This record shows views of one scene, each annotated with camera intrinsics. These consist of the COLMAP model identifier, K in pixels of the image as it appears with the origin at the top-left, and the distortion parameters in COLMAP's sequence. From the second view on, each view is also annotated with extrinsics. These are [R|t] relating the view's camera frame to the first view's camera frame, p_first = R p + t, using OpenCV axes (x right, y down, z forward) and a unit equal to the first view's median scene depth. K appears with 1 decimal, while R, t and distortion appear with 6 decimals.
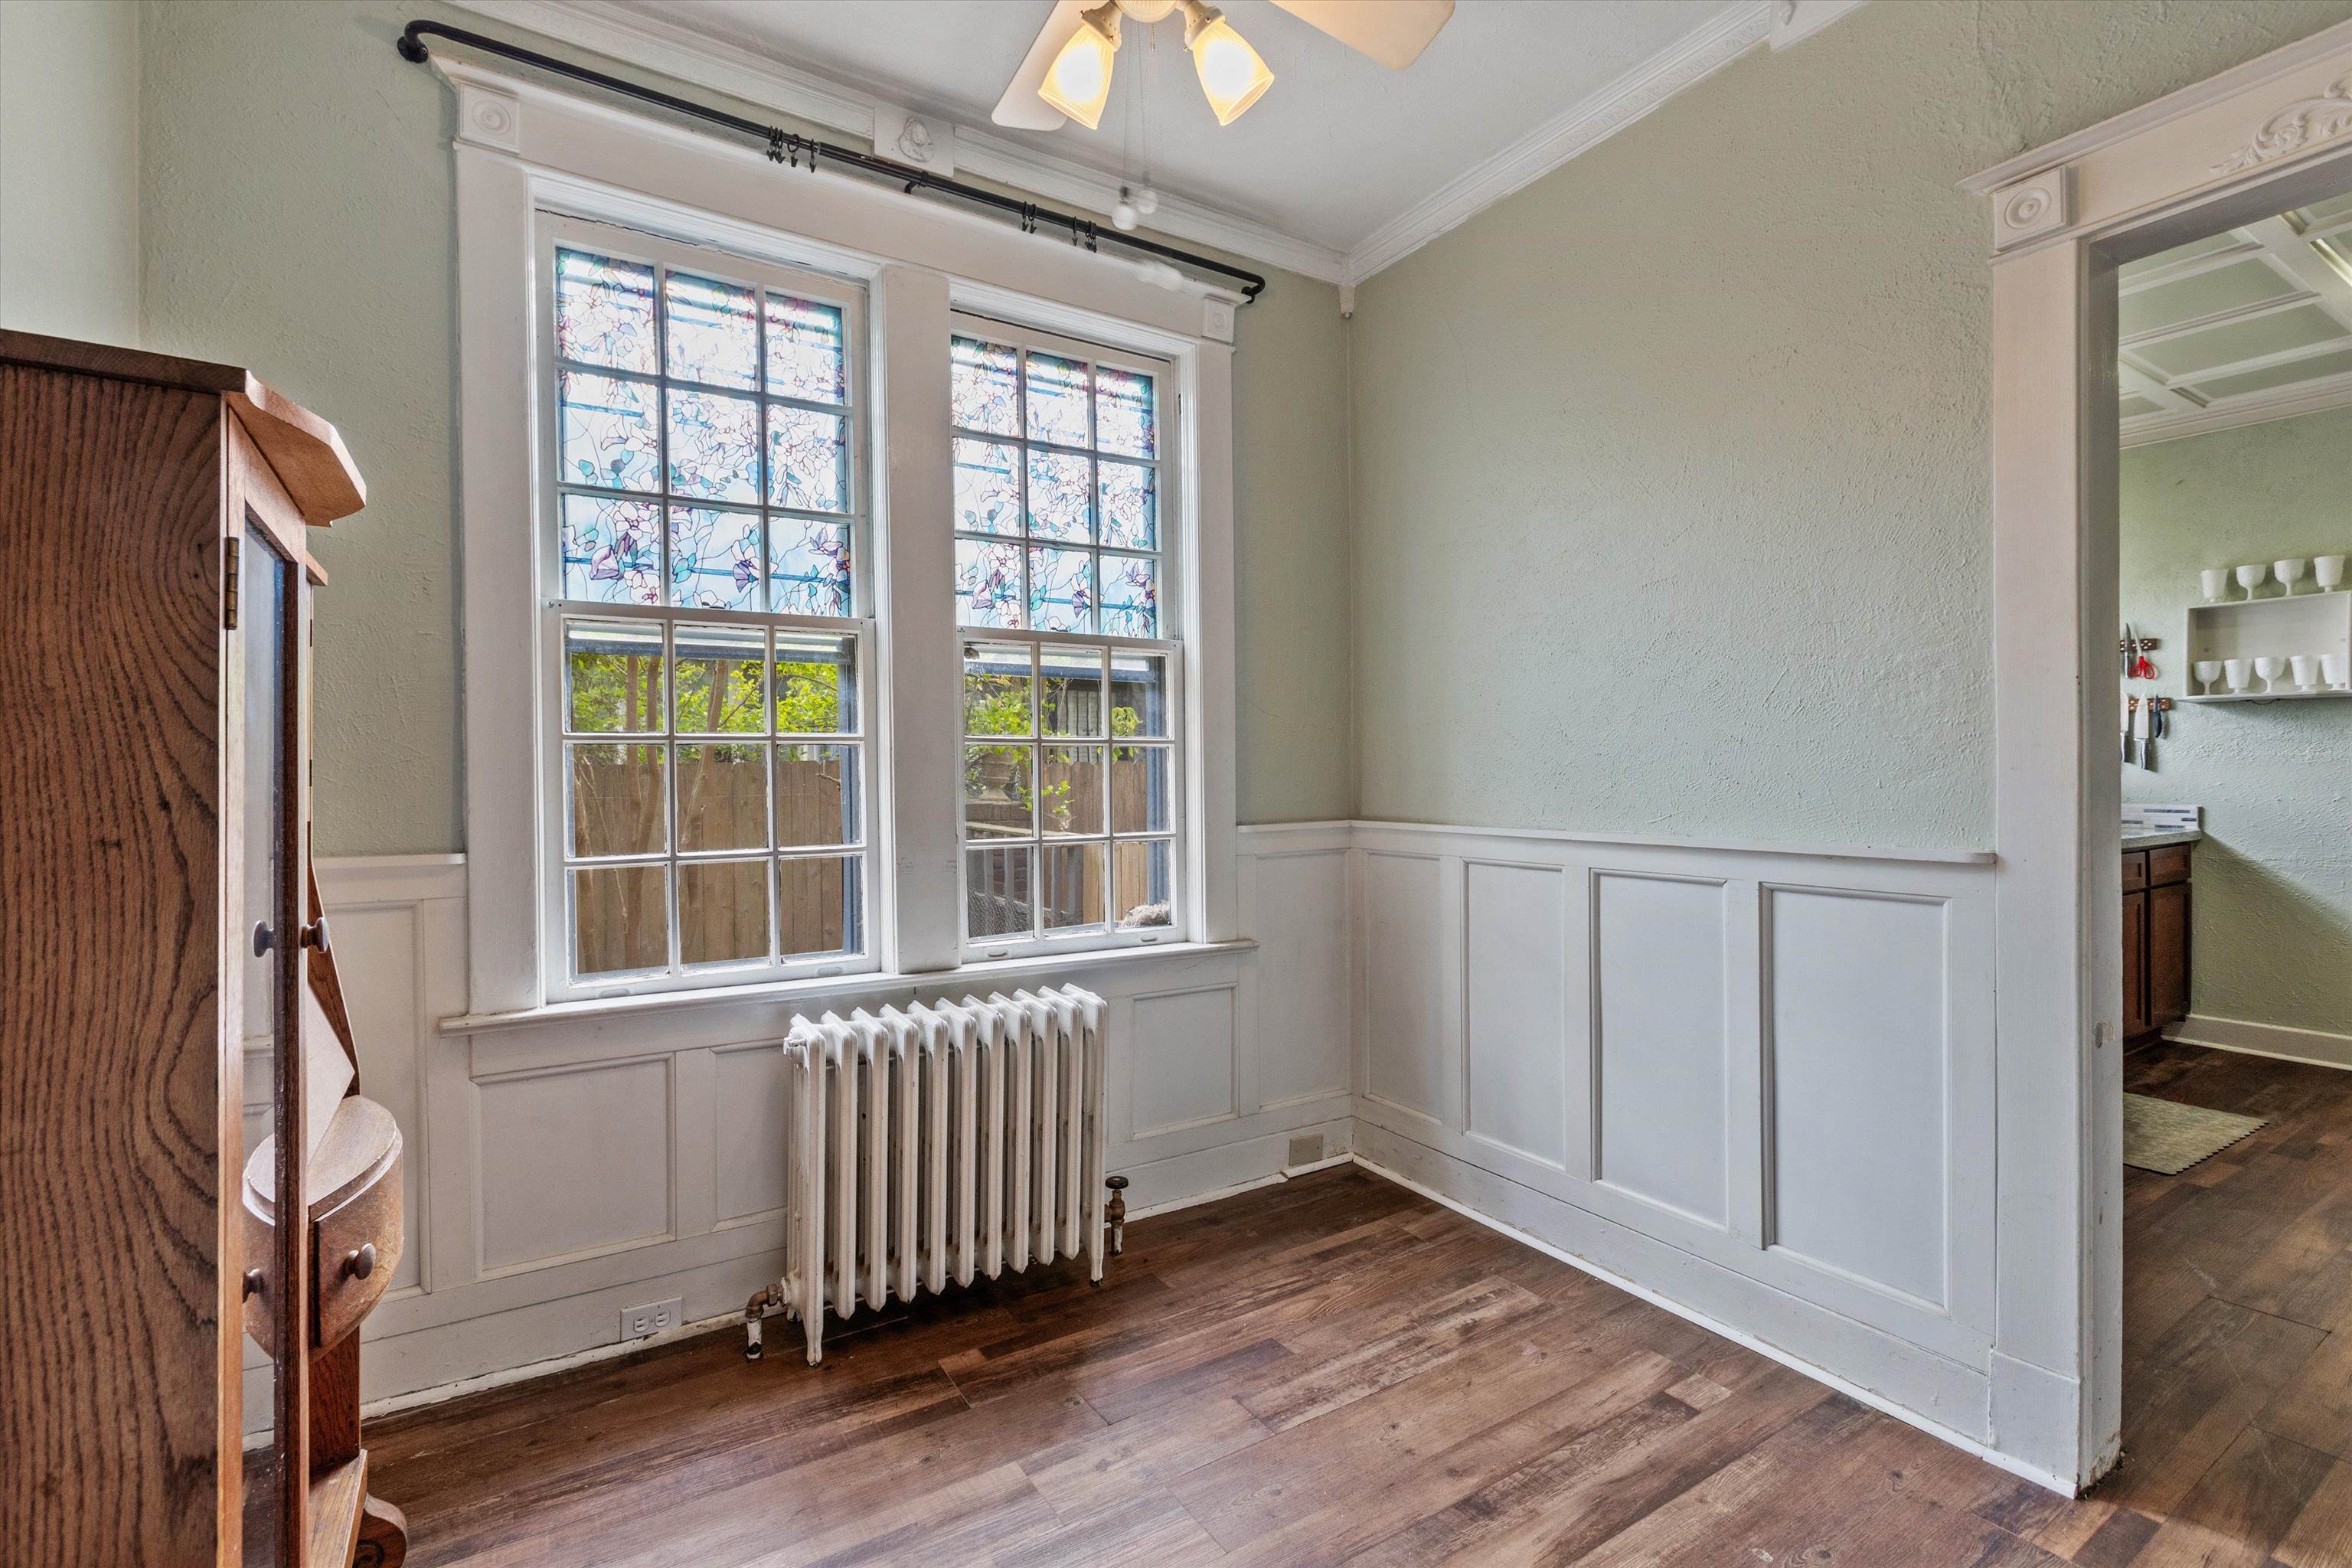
lens RADIAL K [[1072.7, 0, 1170.8], [0, 1072.7, 785.8], [0, 0, 1]] dist [0.001820, 0.000123]
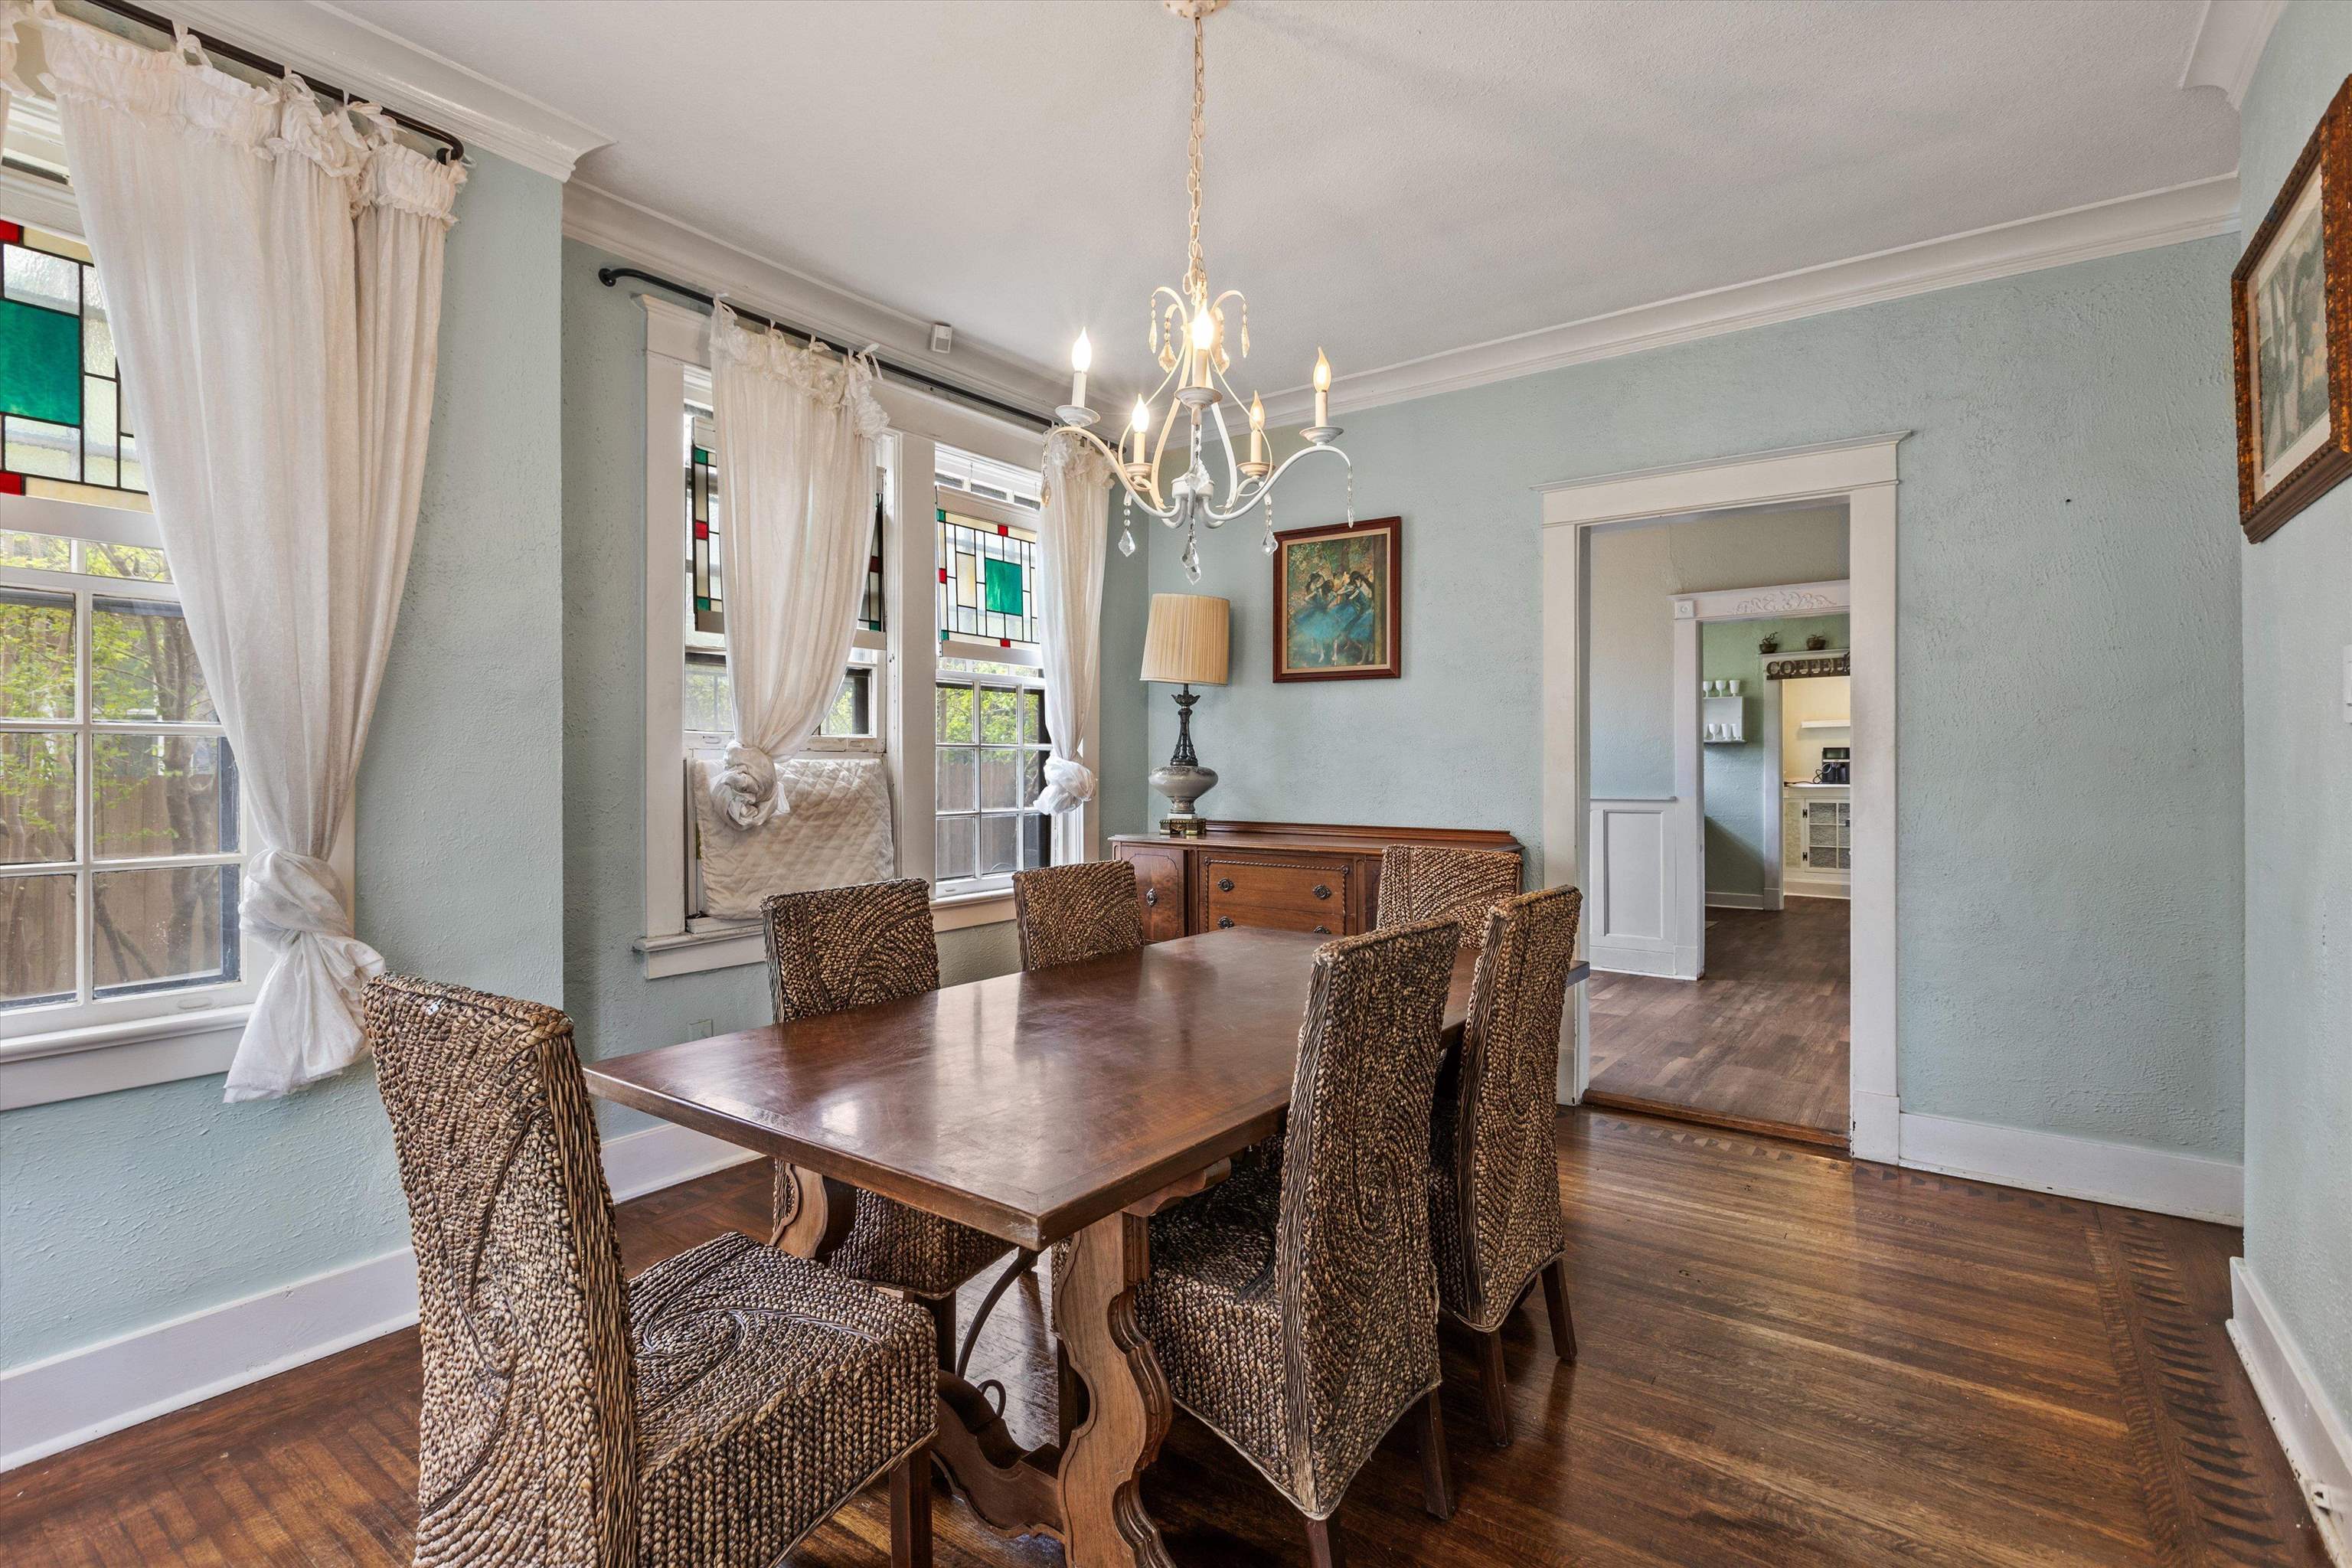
lens RADIAL K [[1072.7, 0, 1180.3], [0, 1072.7, 773.2], [0, 0, 1]] dist [0.001820, 0.000123]
pose [[0.932832, 0.006065, 0.360261, -1.604113], [-0.000992, 0.999898, -0.014265, 0.032822], [-0.360310, 0.012949, 0.932743, -1.335429]]
